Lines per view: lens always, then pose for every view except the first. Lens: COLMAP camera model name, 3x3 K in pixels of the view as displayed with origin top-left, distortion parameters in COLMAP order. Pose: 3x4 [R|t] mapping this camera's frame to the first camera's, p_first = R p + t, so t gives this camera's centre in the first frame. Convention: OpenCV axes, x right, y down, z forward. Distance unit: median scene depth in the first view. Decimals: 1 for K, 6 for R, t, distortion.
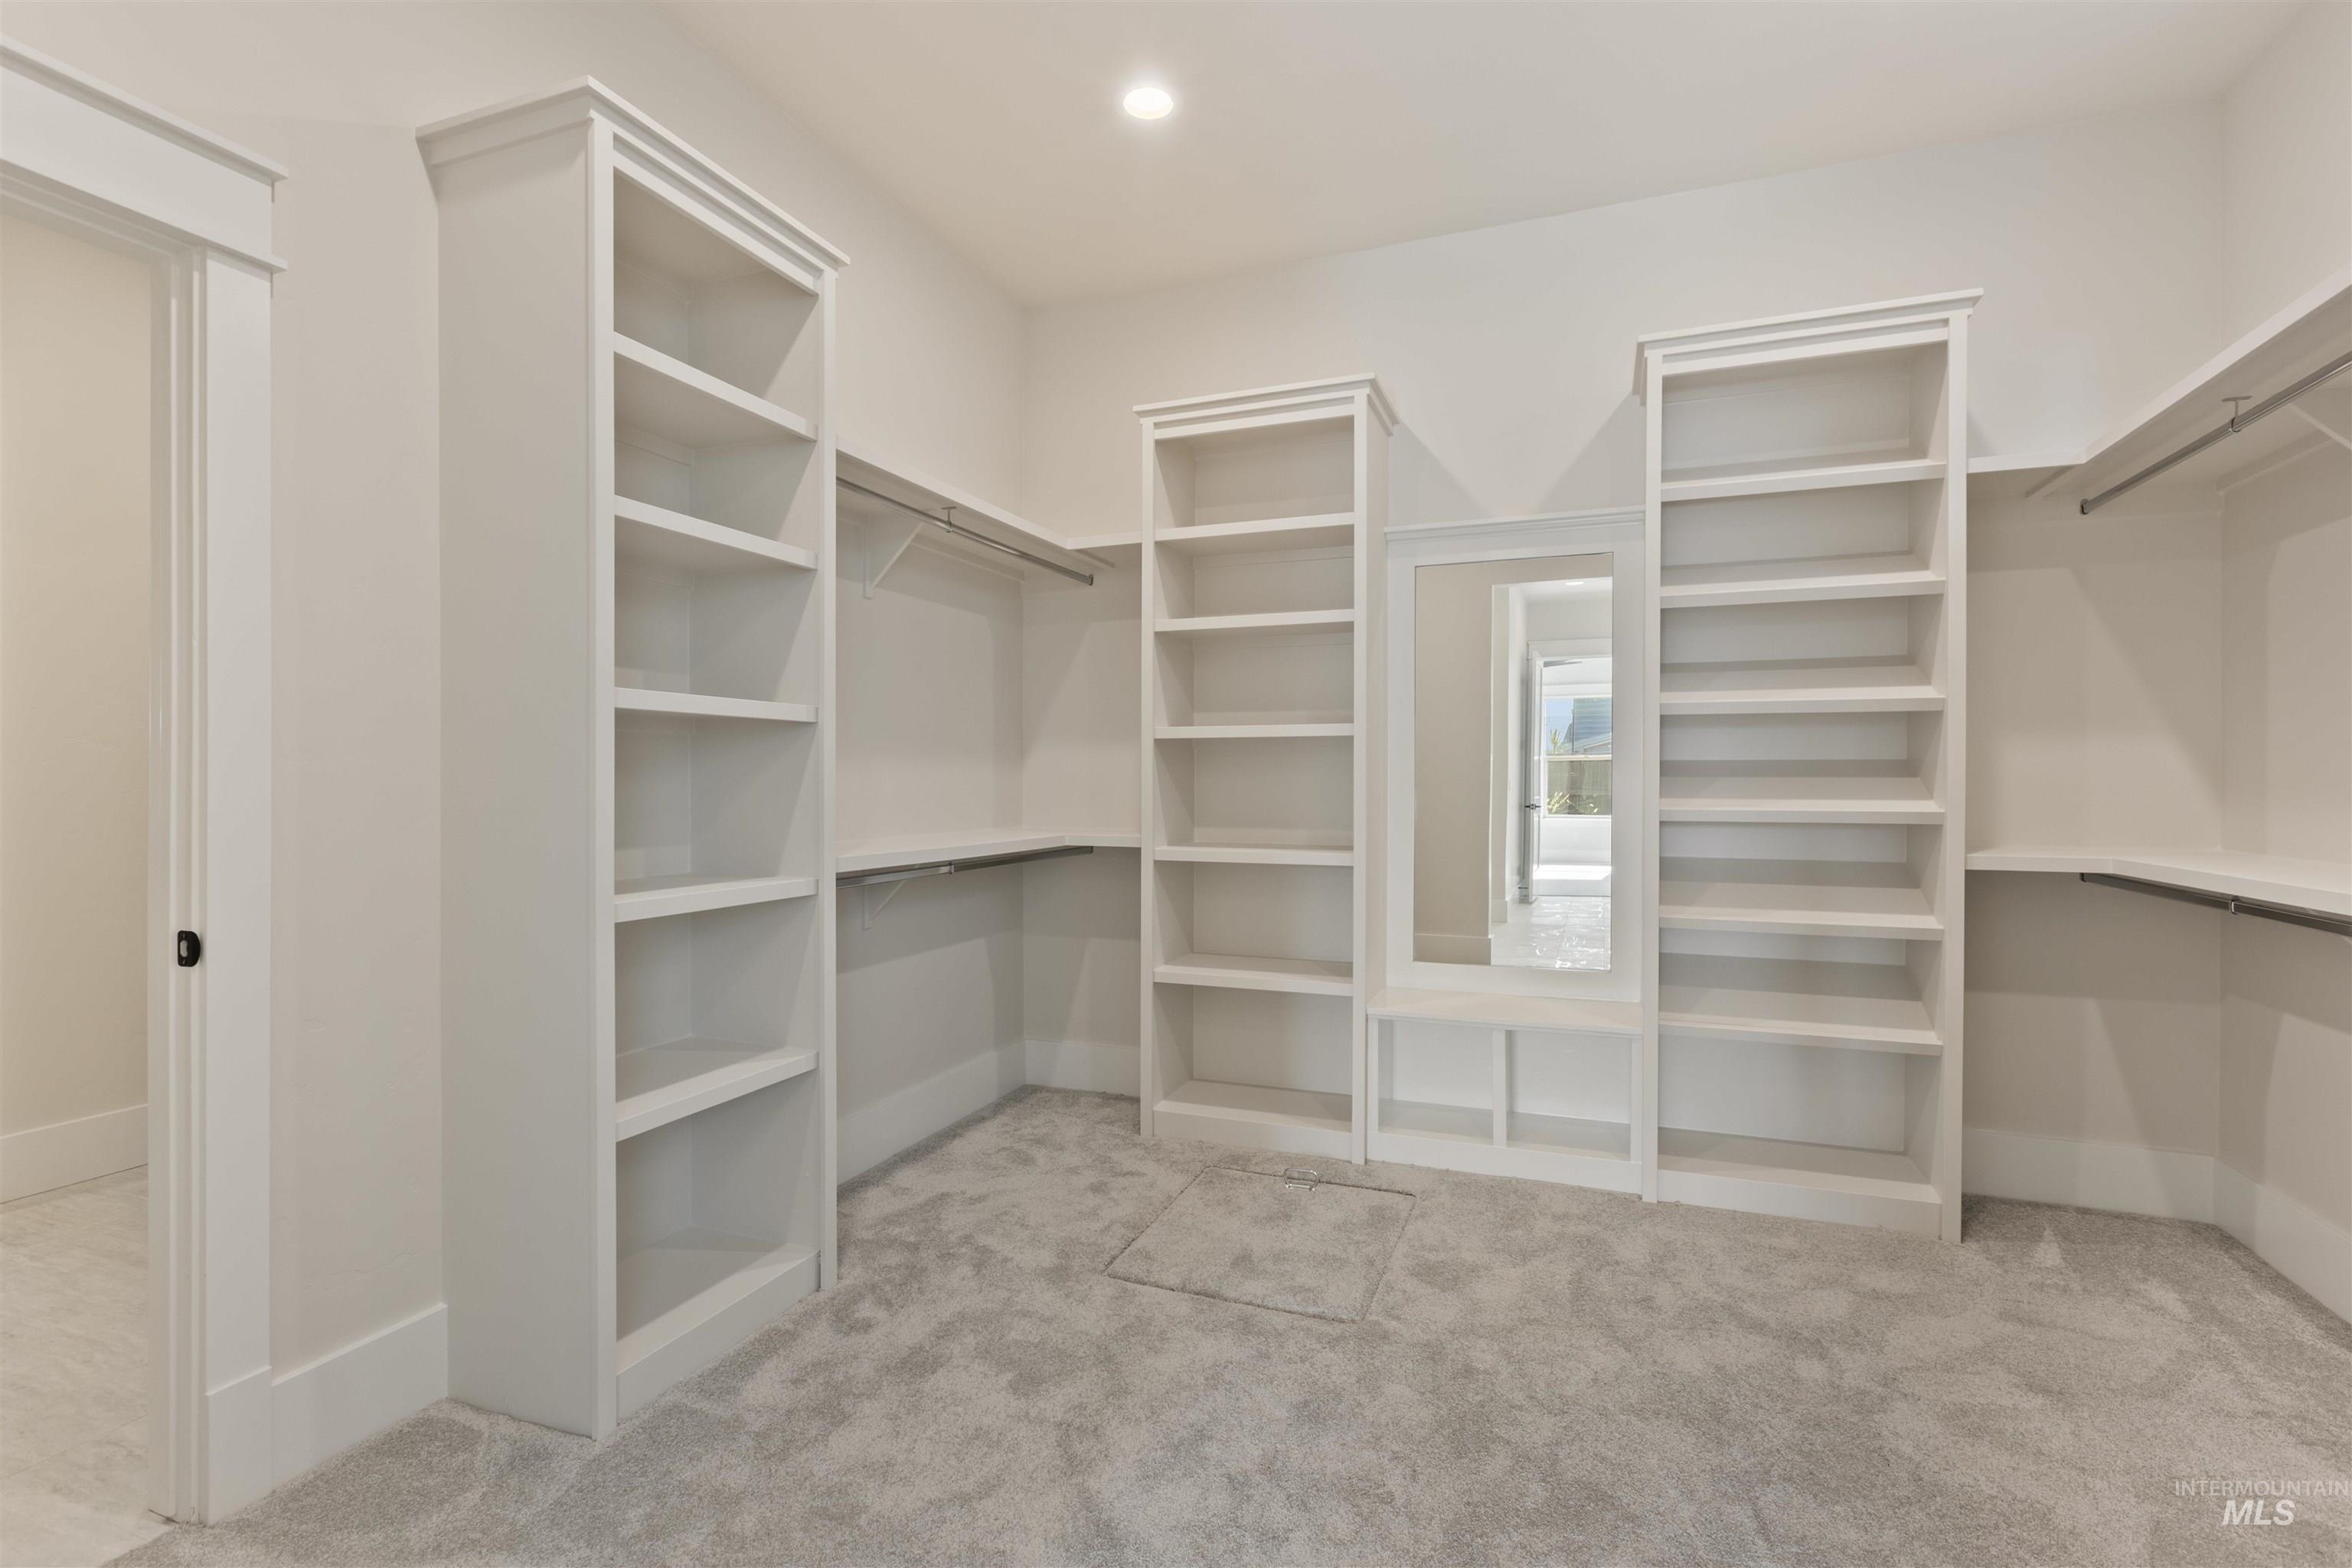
lens RADIAL K [[1053.8, 0, 1205.8], [0, 1053.8, 780.8], [0, 0, 1]] dist [0.002211, 0.000546]
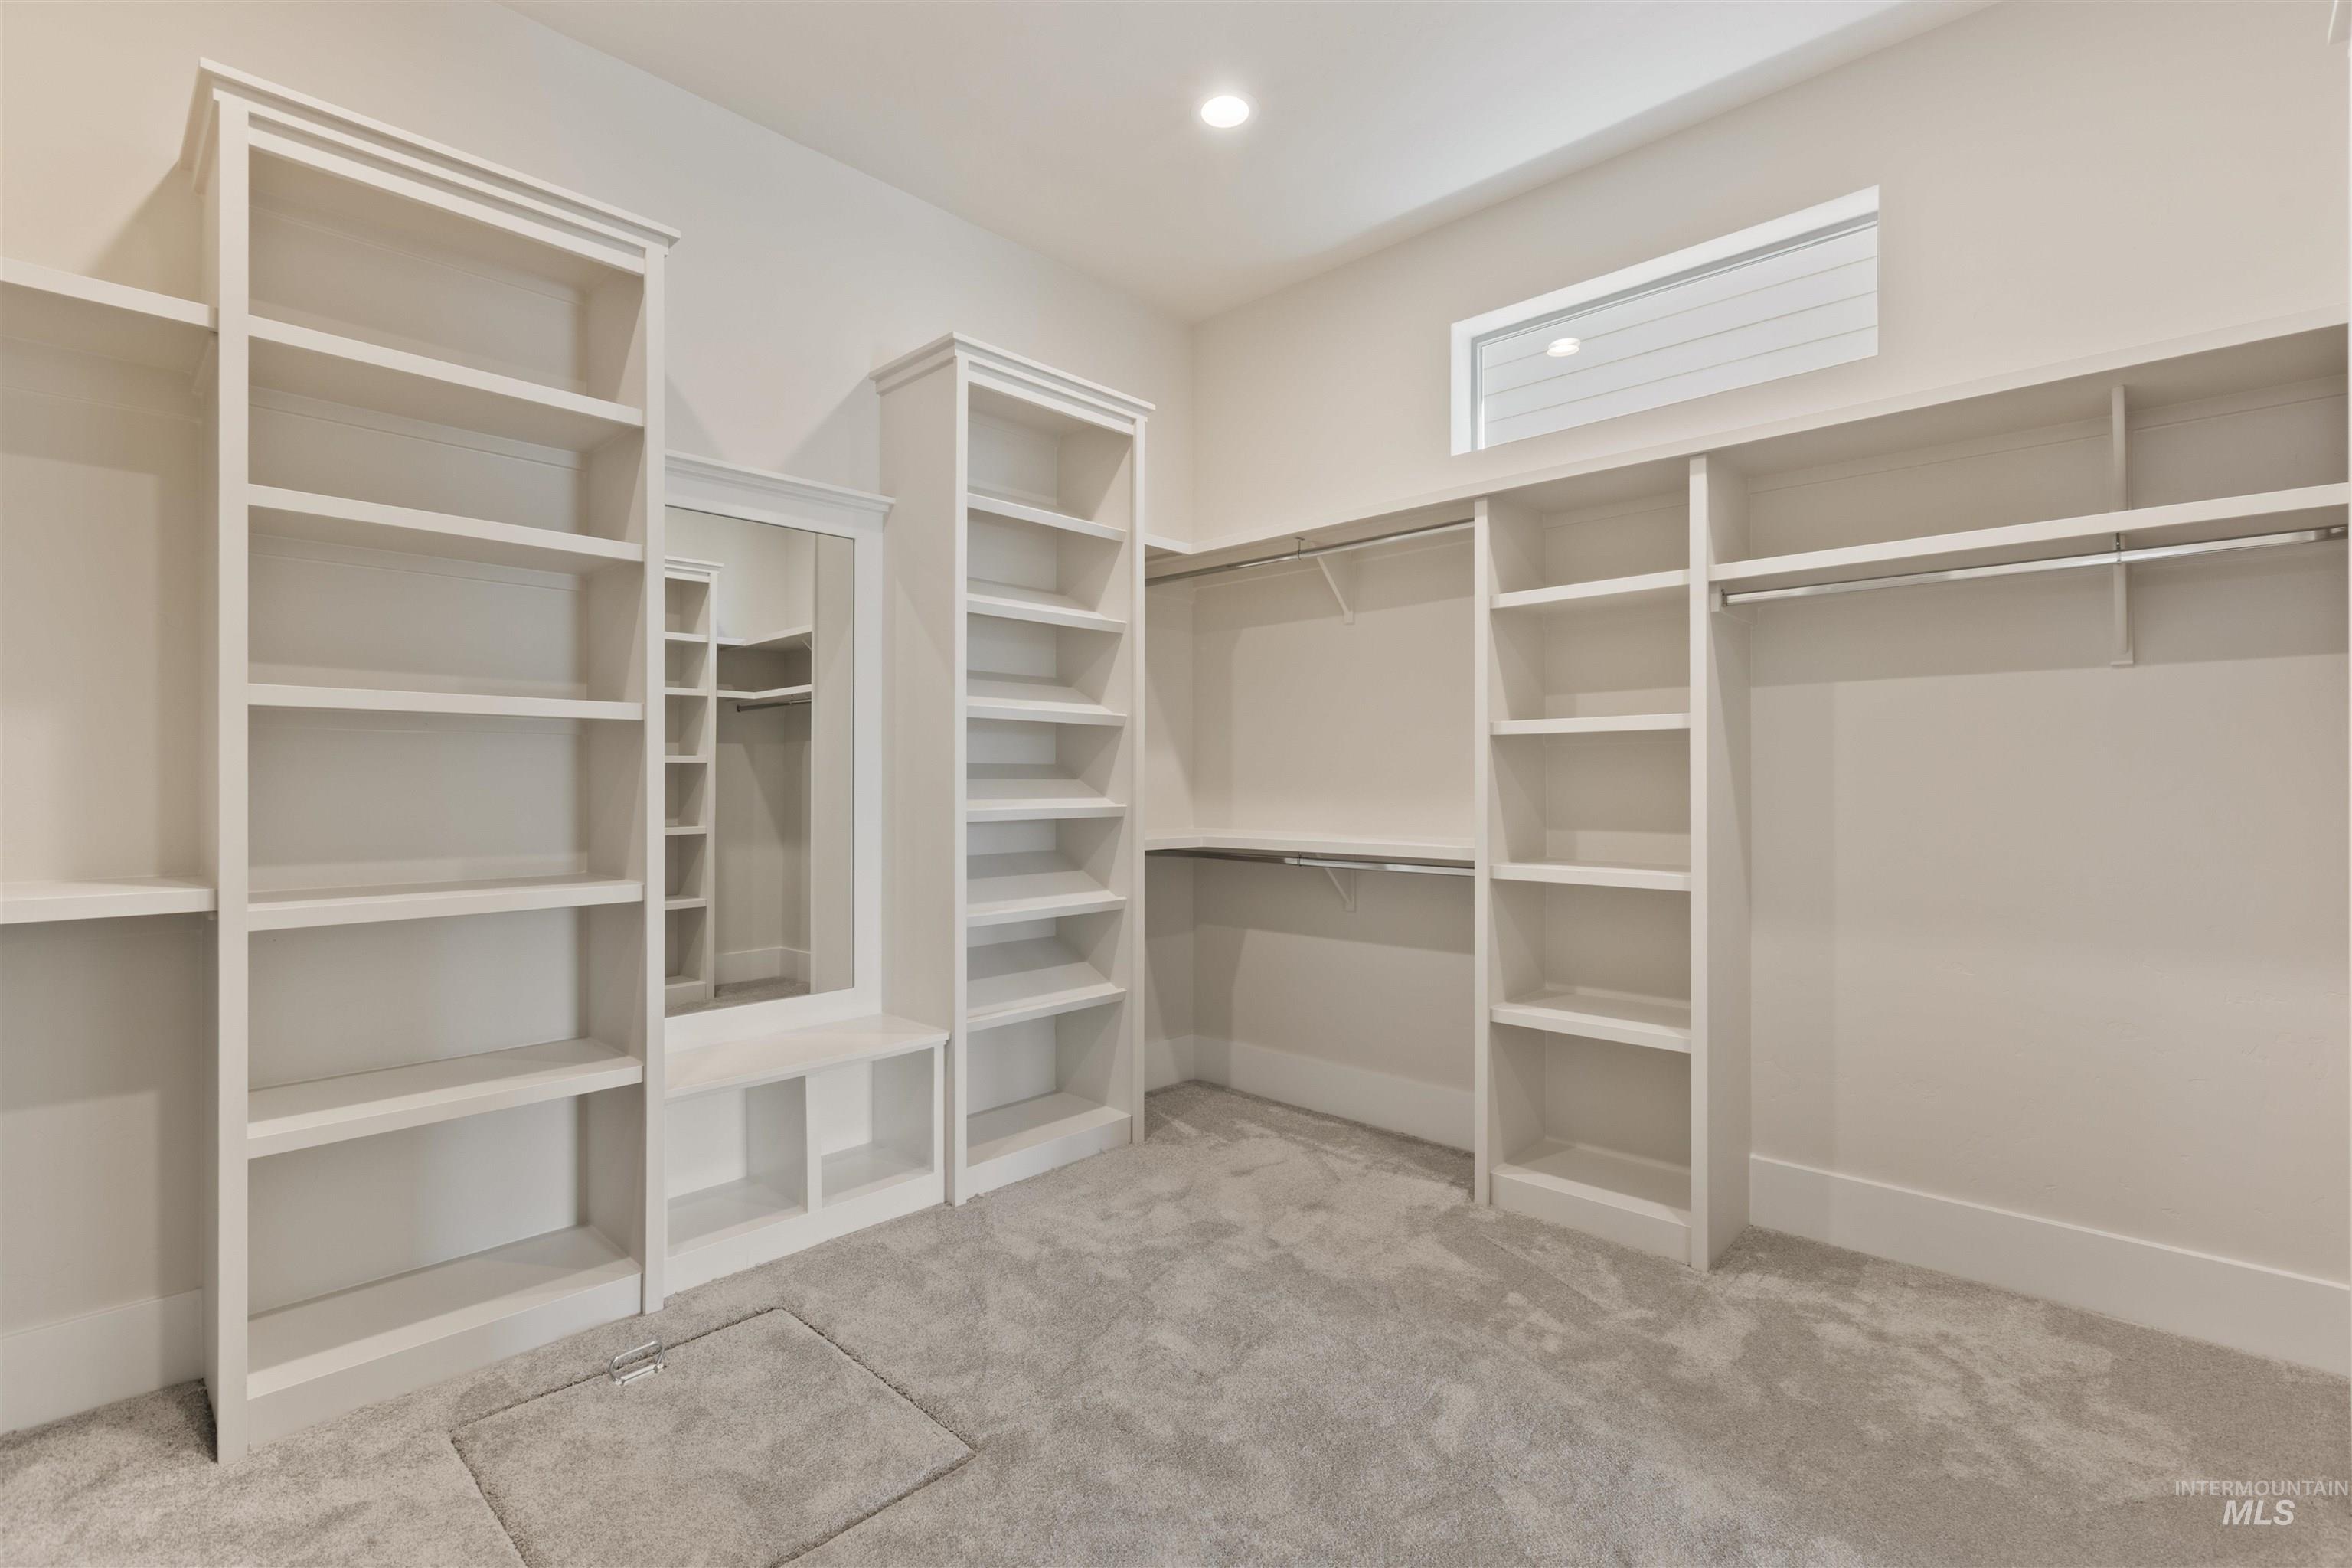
lens RADIAL K [[1062.5, 0, 1182.6], [0, 1062.5, 782.3], [0, 0, 1]] dist [0.007260, -0.000097]
pose [[0.395738, -0.001889, 0.918362, -0.463526], [0.001230, 0.999998, 0.001527, -0.001654], [-0.918363, 0.000525, 0.395739, 0.451439]]
